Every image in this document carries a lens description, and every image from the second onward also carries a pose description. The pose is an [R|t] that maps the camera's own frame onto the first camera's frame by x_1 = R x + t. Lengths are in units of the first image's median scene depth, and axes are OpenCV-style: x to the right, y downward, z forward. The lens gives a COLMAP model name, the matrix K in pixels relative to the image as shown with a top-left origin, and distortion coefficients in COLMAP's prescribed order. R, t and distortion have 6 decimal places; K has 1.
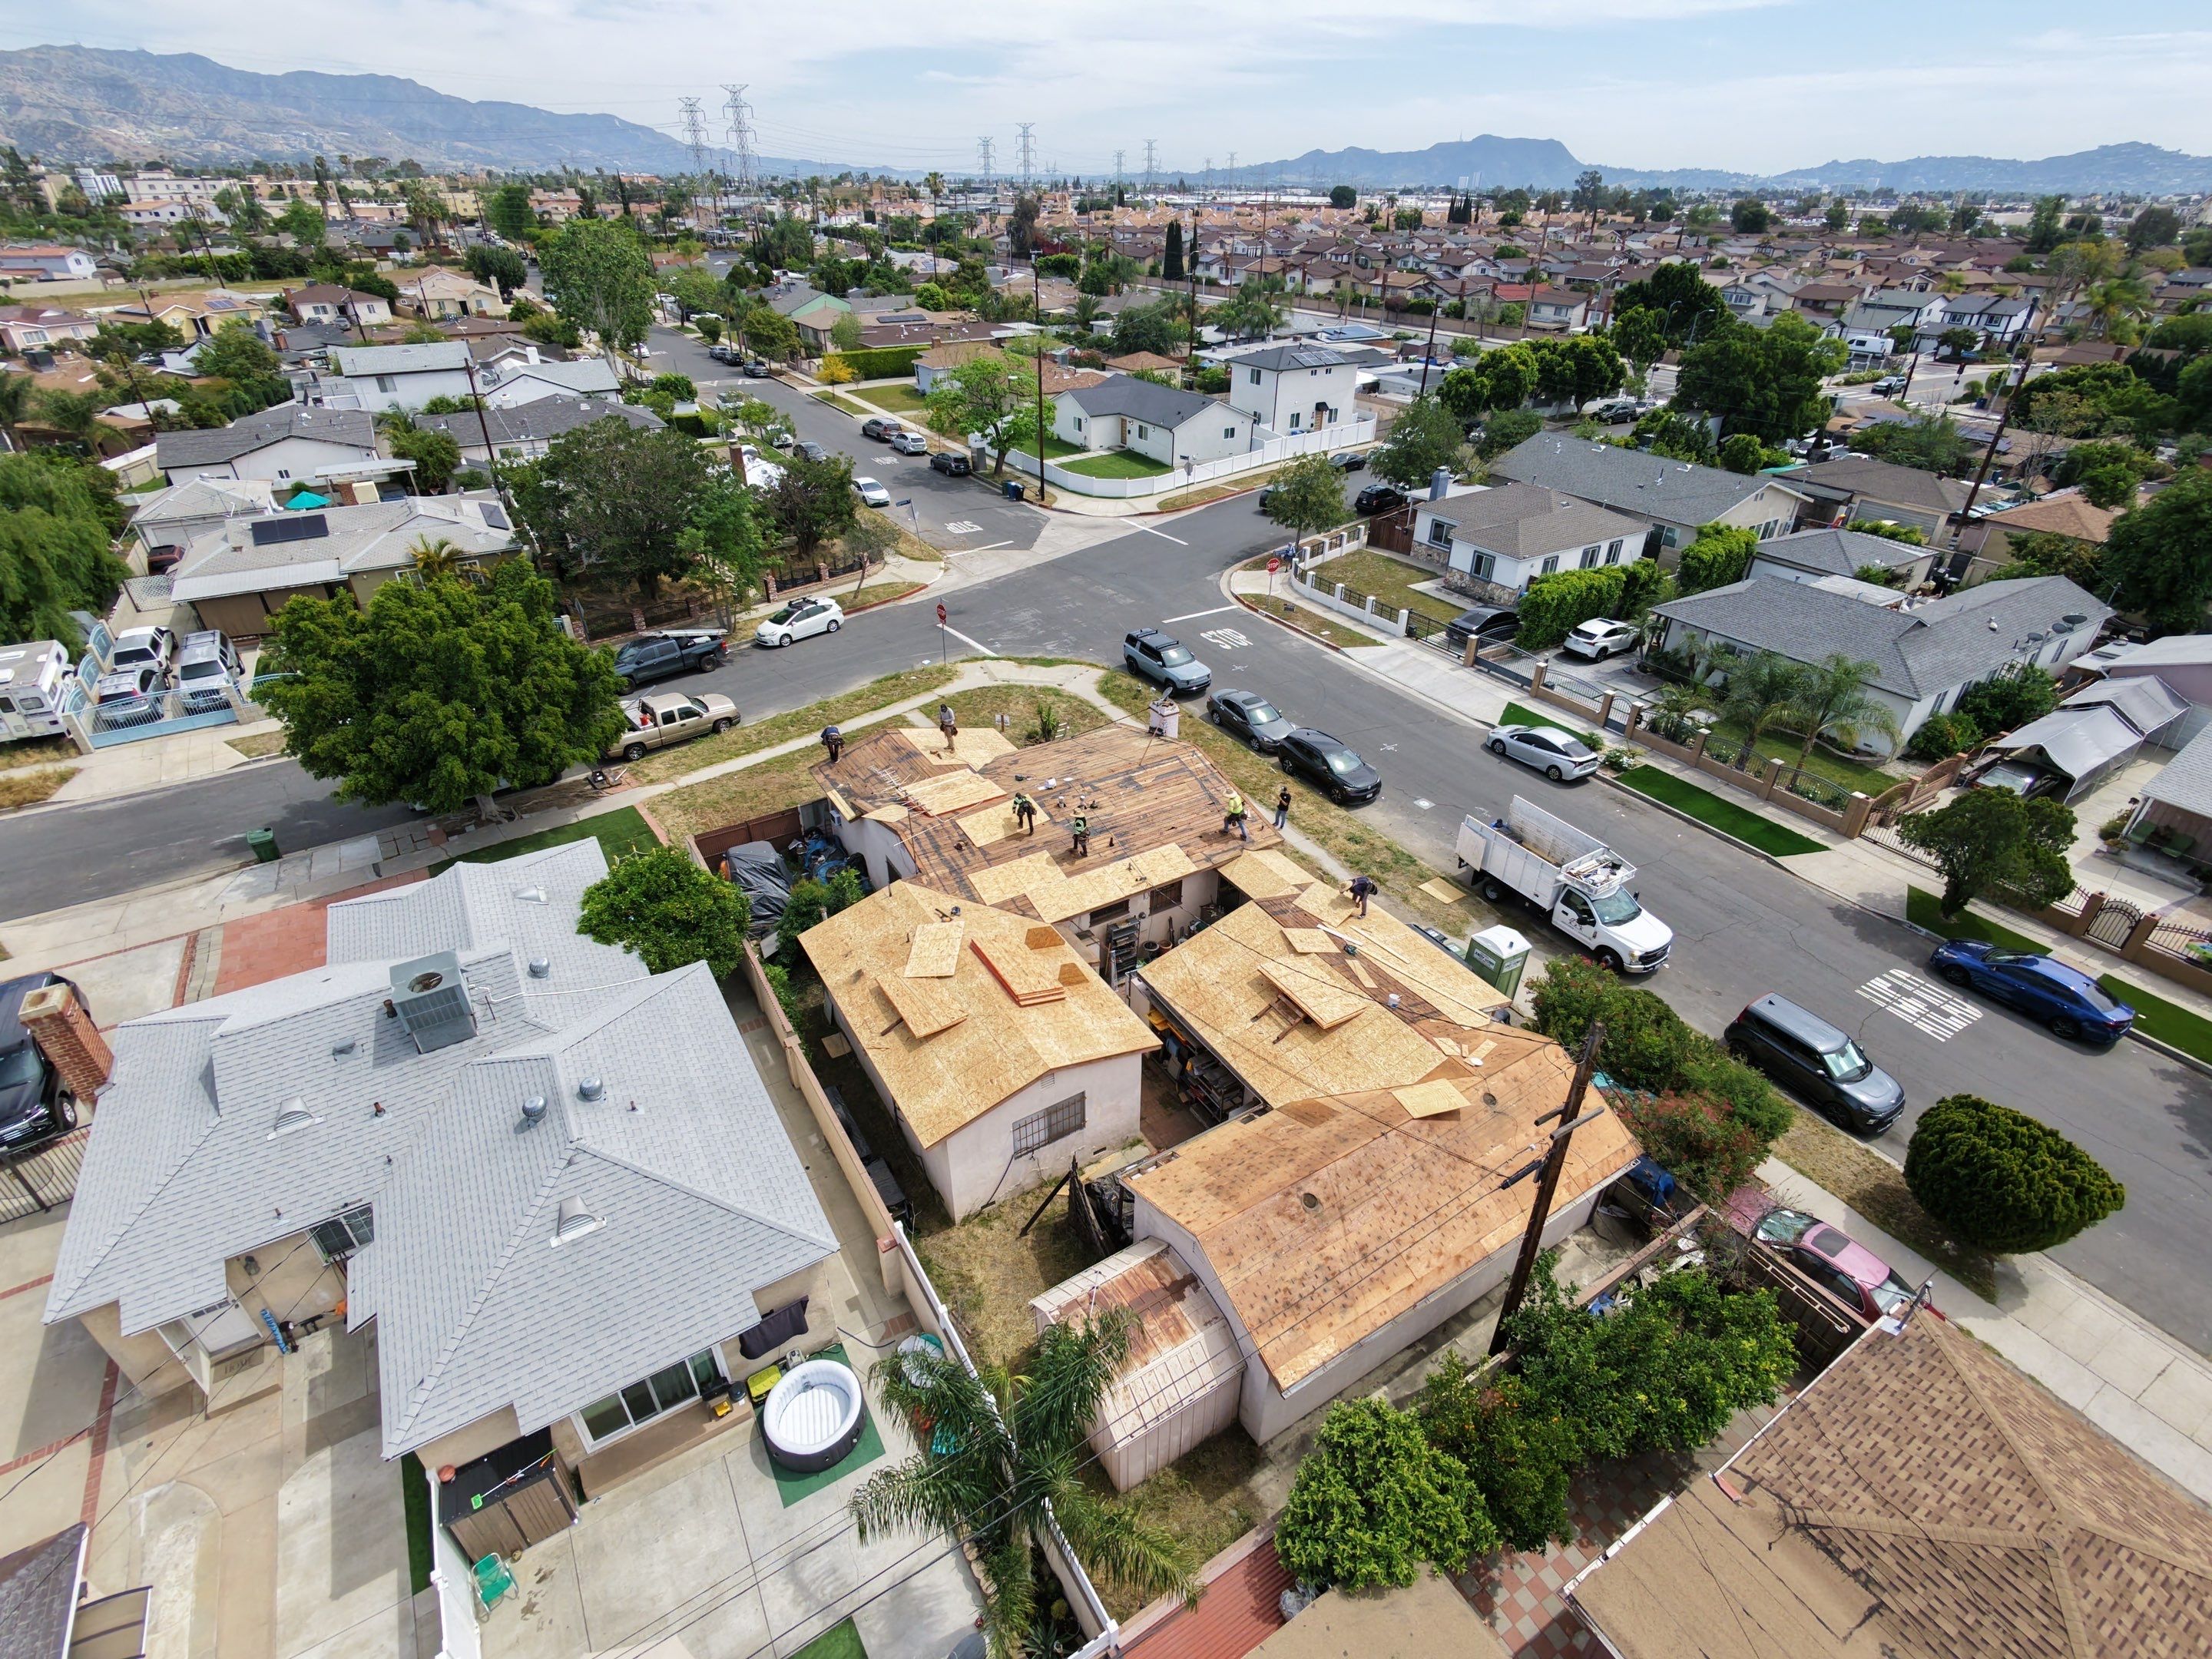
lens RADIAL K [[1056.8, 0, 1106.0], [0, 1056.8, 829.5], [0, 0, 1]] dist [0.000038, 0.001273]
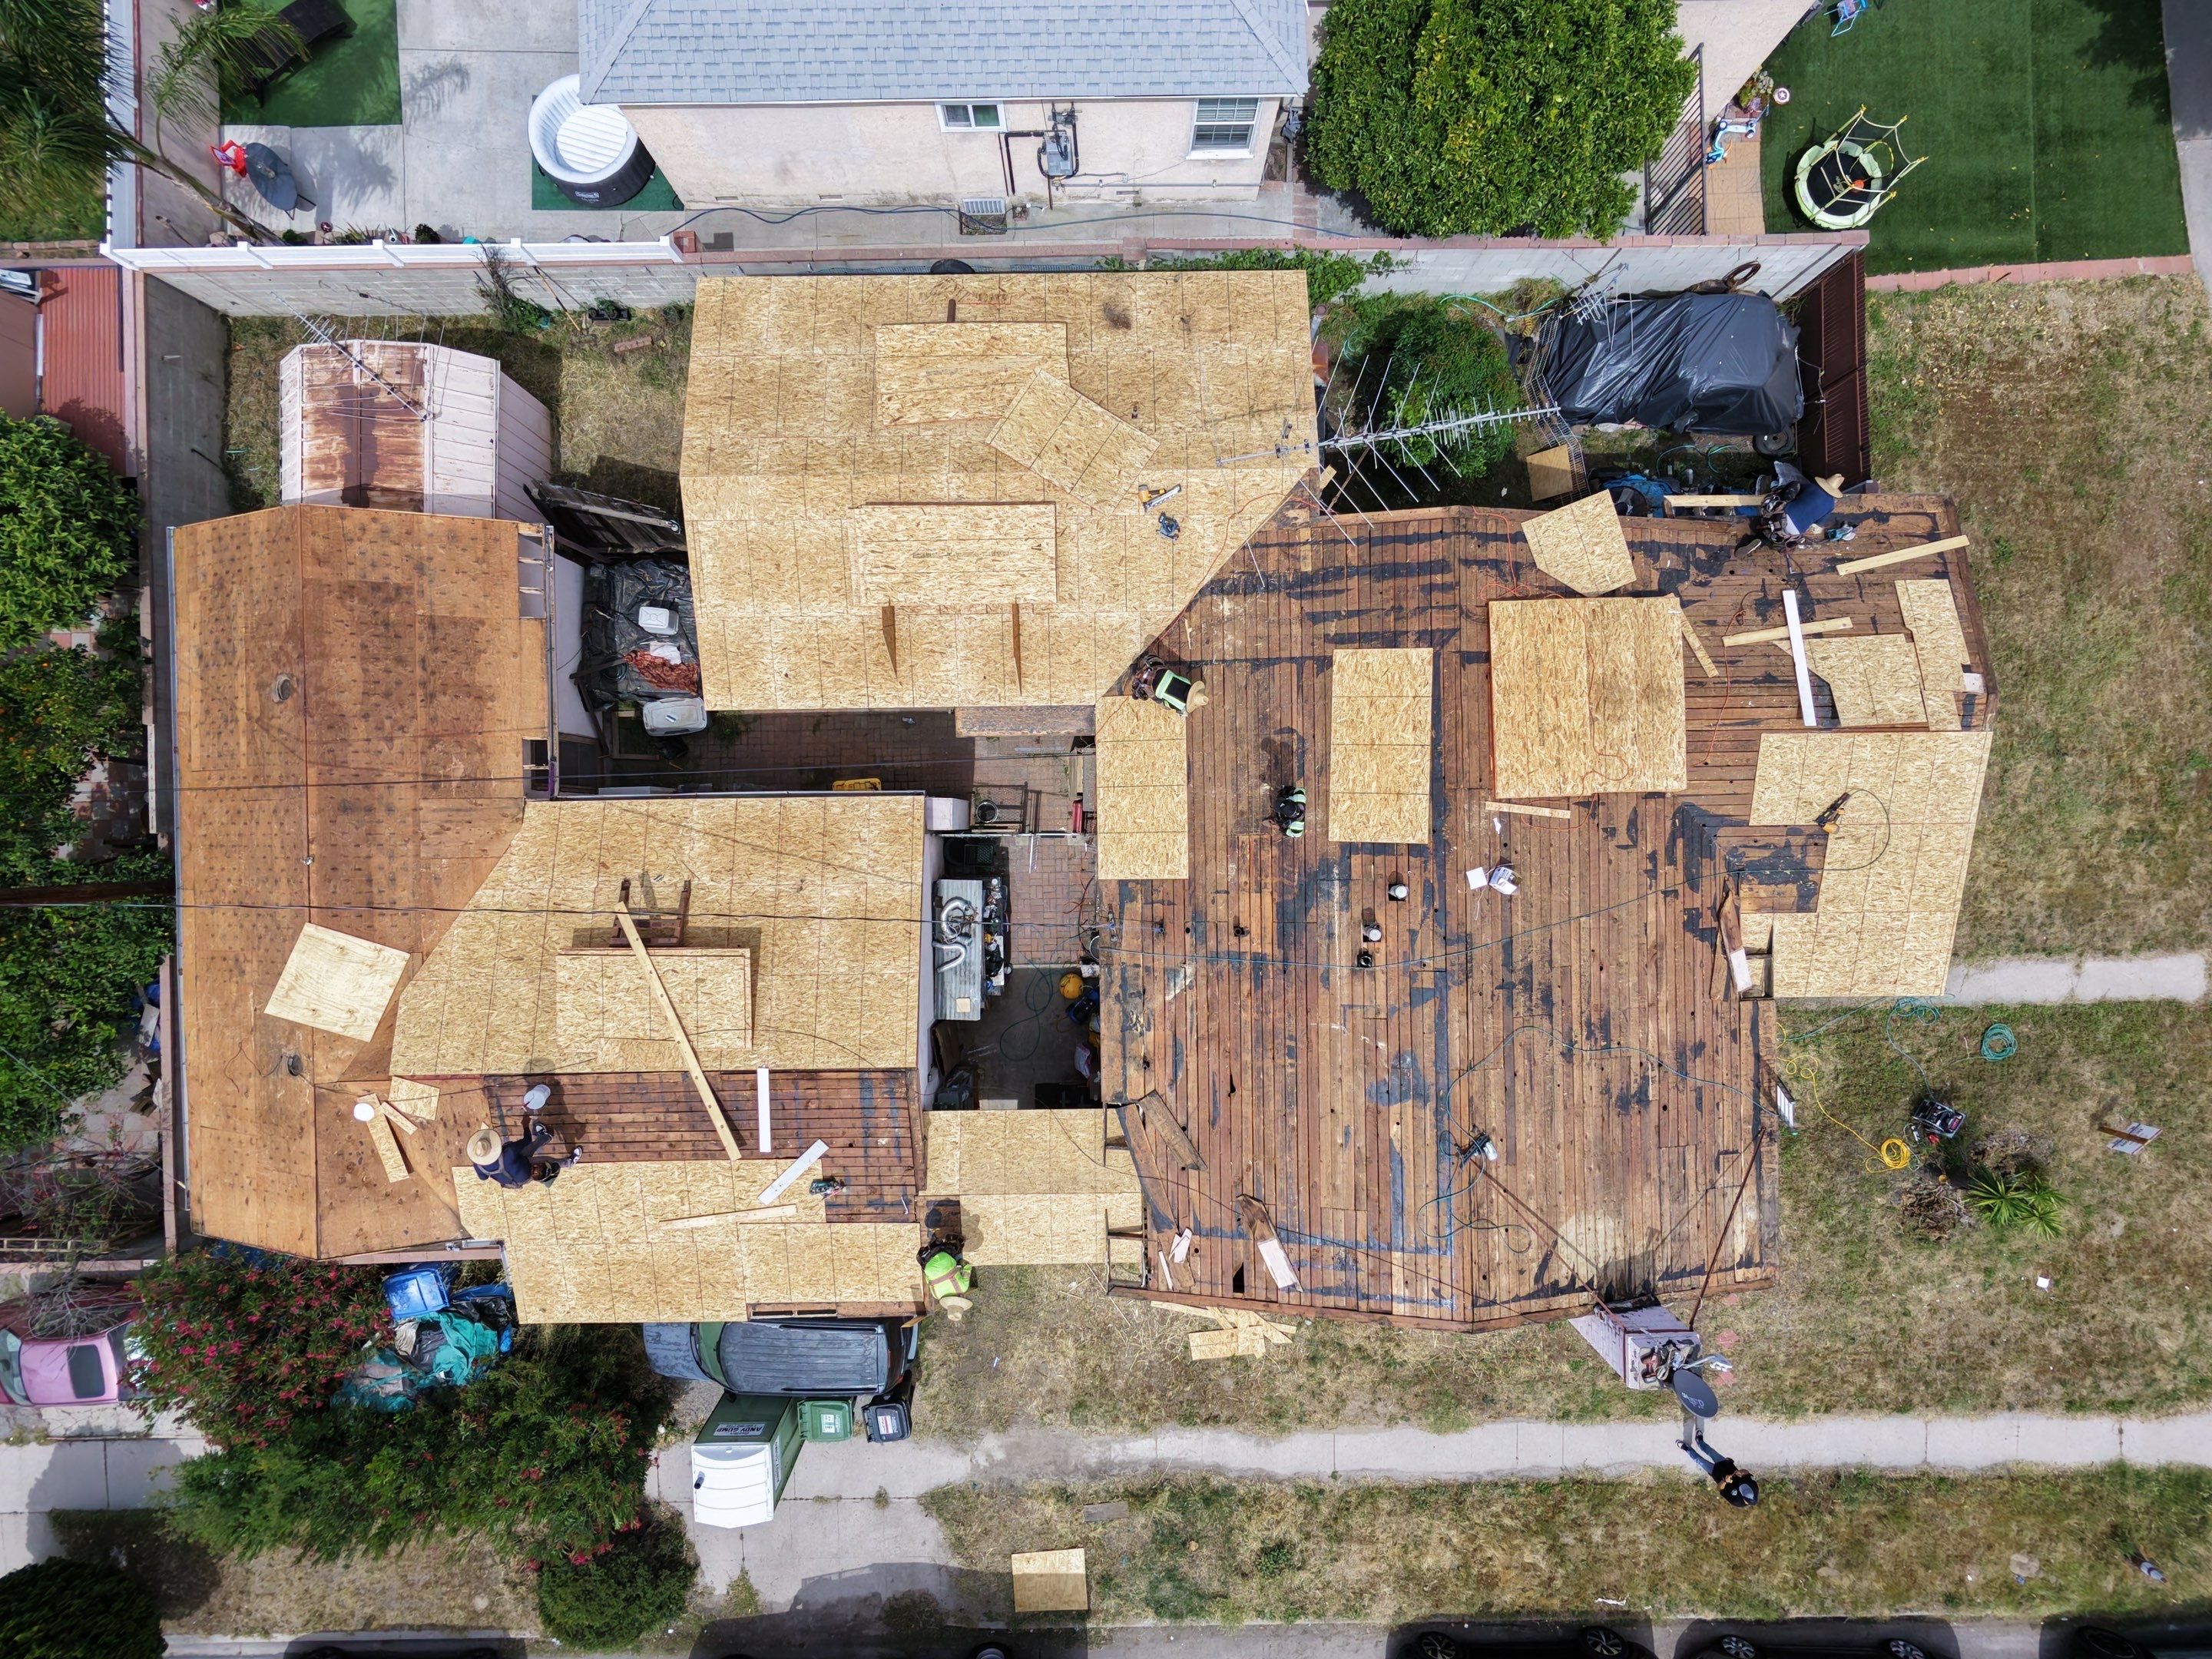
lens RADIAL K [[1056.8, 0, 1106.0], [0, 1056.8, 829.5], [0, 0, 1]] dist [0.000038, 0.001273]
pose [[-0.512984, 0.858366, -0.007440, 0.000369], [-0.458418, -0.266615, 0.847803, -0.236142], [0.725741, 0.438320, 0.530260, 0.493315]]
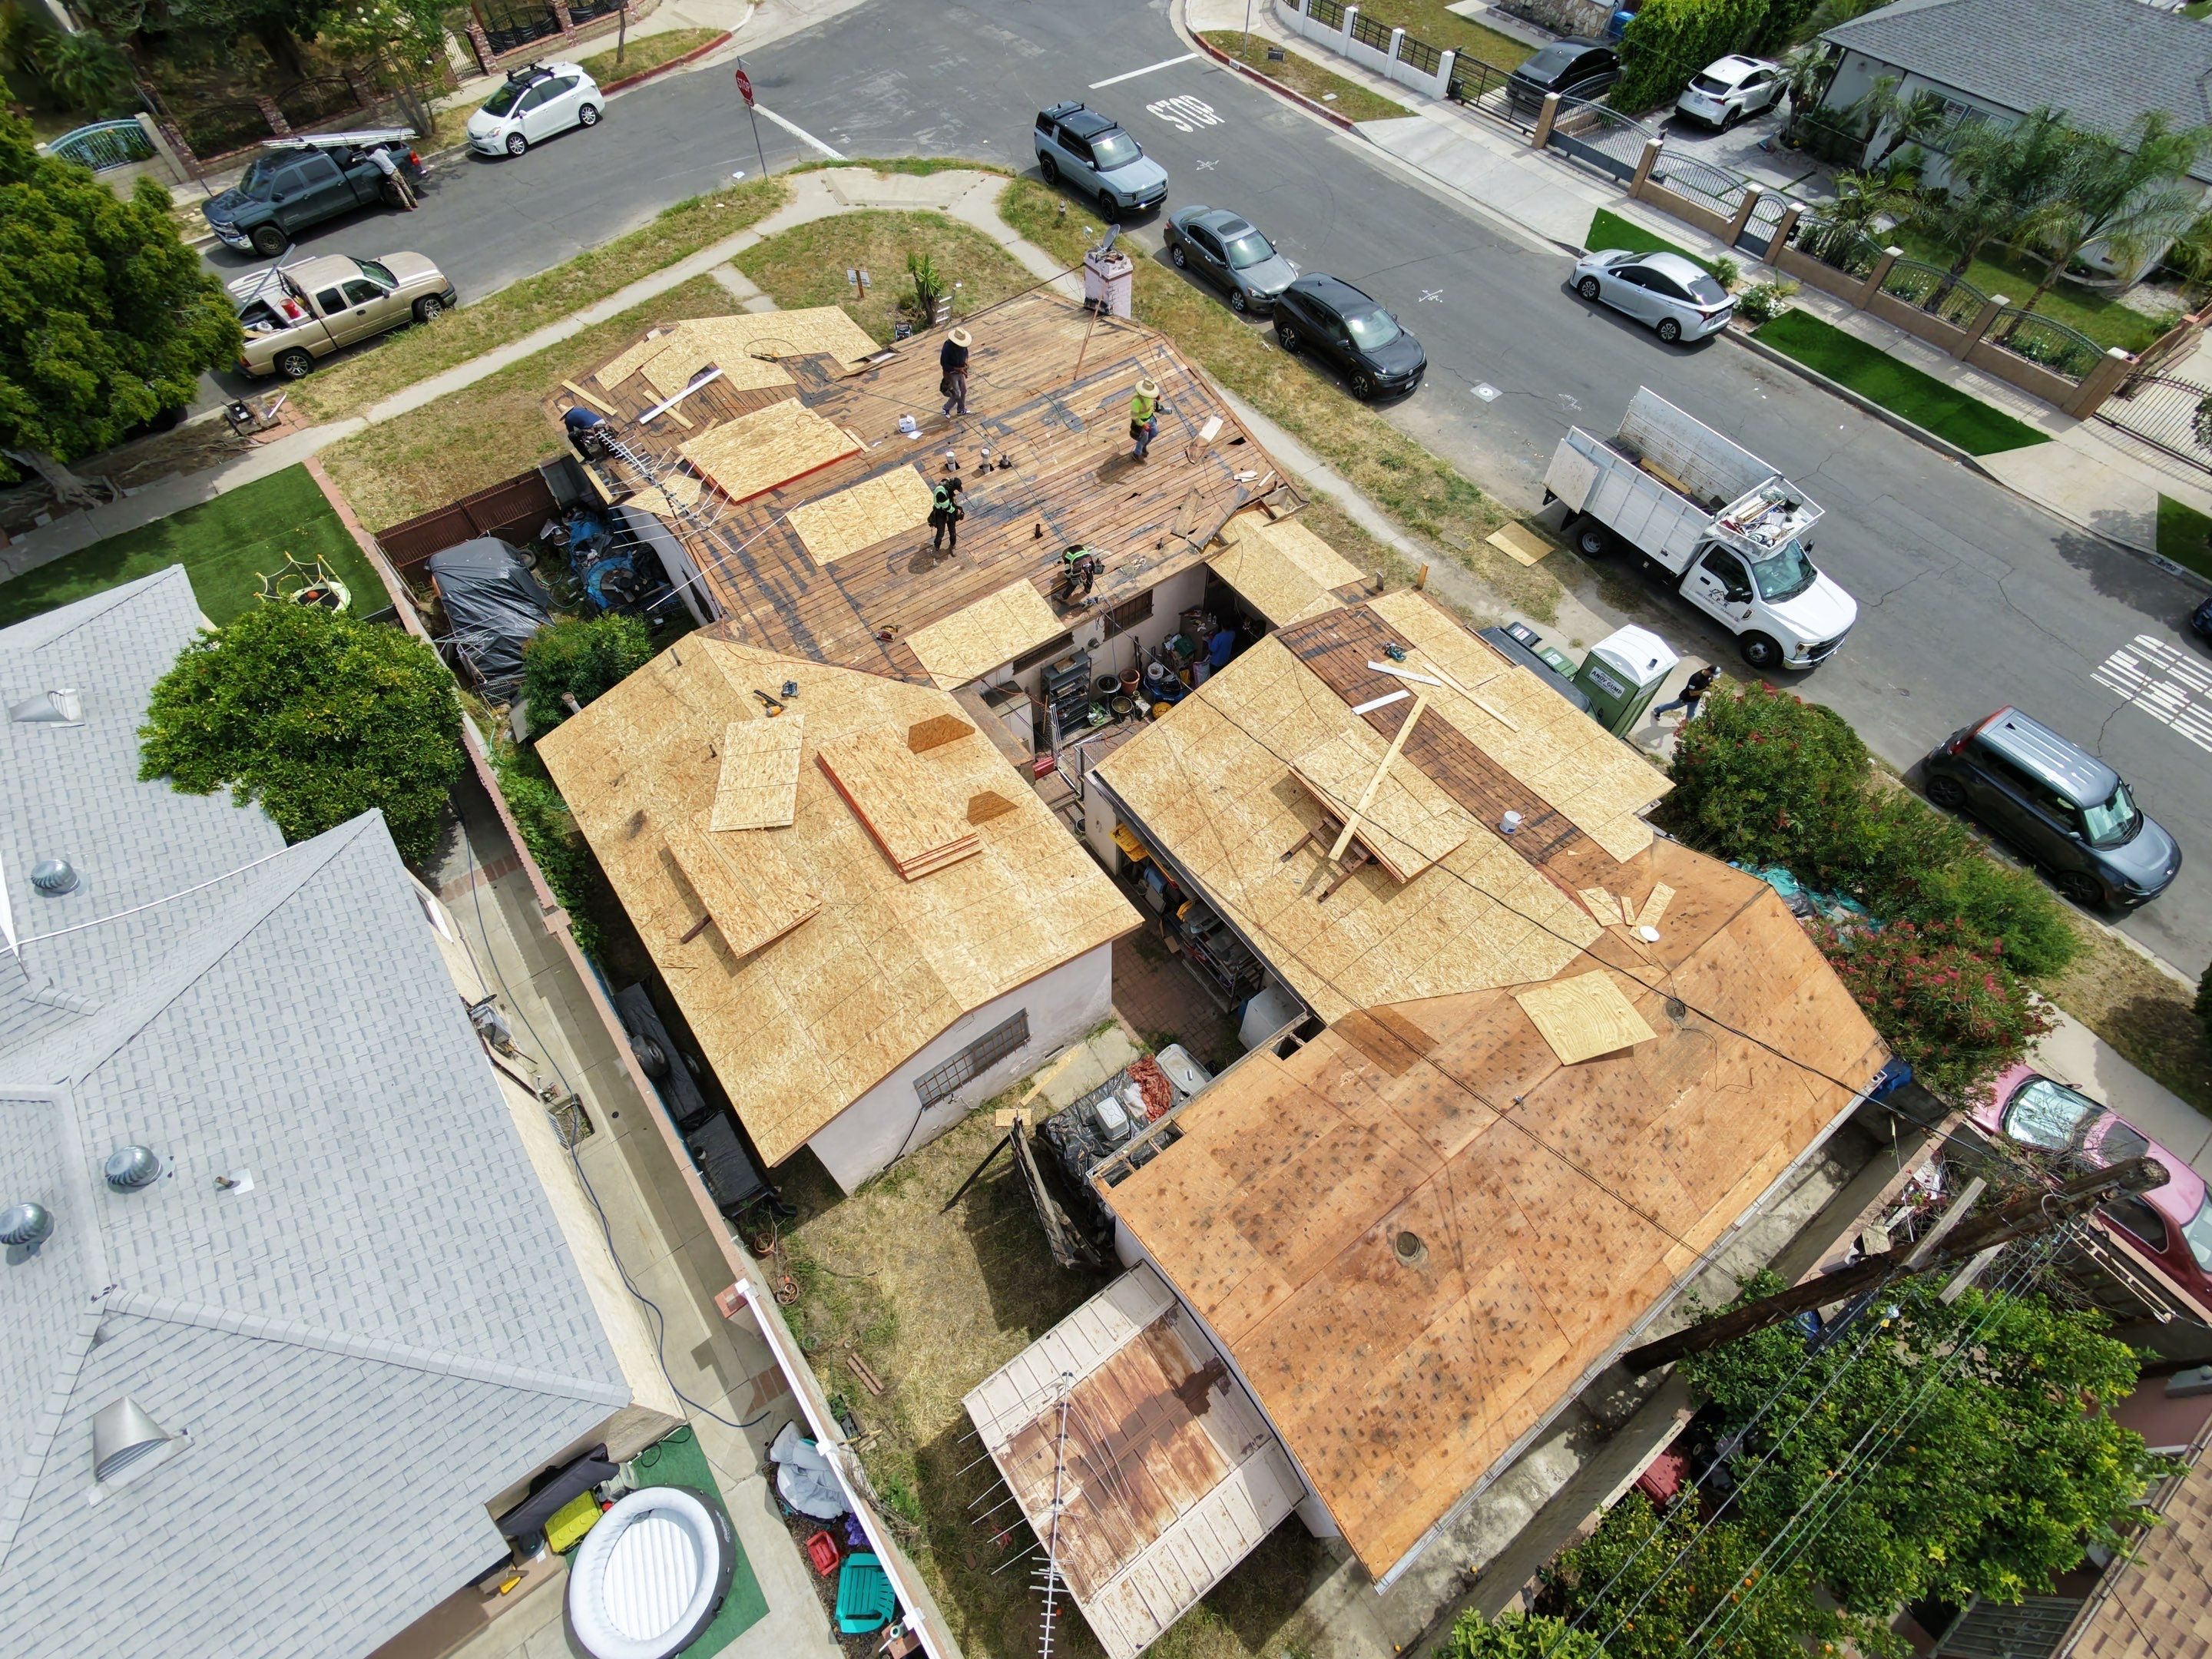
lens RADIAL K [[1056.8, 0, 1106.0], [0, 1056.8, 829.5], [0, 0, 1]] dist [0.000038, 0.001273]
pose [[0.996772, -0.069026, 0.041005, 0.005333], [0.045998, 0.909574, 0.412989, -0.059111], [-0.065804, -0.409770, 0.909812, 0.260503]]
